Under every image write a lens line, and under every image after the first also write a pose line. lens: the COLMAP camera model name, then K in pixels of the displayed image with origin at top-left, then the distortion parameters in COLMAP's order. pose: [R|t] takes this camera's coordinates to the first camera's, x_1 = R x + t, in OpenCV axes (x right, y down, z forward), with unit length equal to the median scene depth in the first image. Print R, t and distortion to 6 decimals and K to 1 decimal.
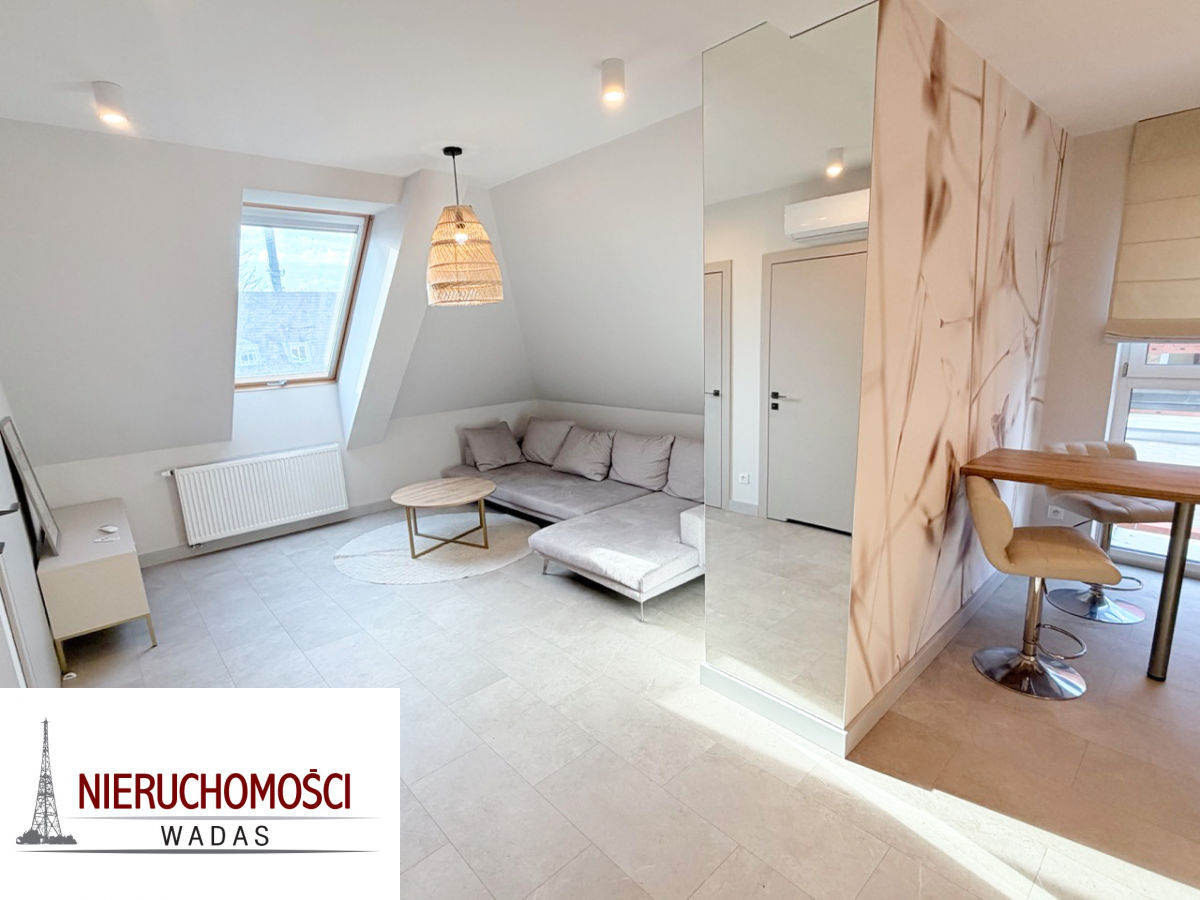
lens RADIAL K [[576.0, 0, 598.6], [0, 576.0, 453.3], [0, 0, 1]] dist [-0.001321, 0.000226]
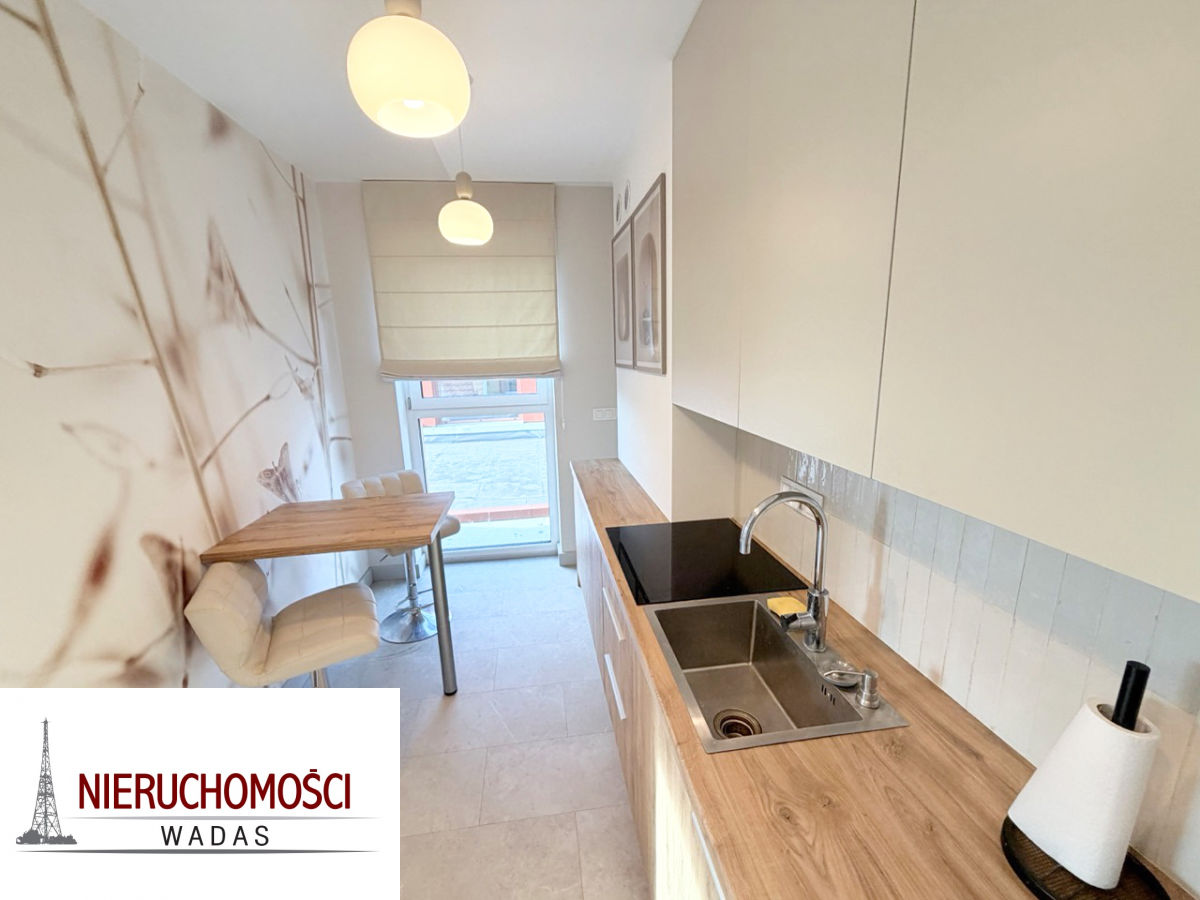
lens RADIAL K [[476.4, 0, 595.8], [0, 476.4, 451.2], [0, 0, 1]] dist [-0.001558, -0.000065]
pose [[0.563165, -0.150671, 0.812492, 0.371380], [0.174816, 0.982706, 0.061065, -0.049396], [-0.807641, 0.107647, 0.579765, 0.170358]]
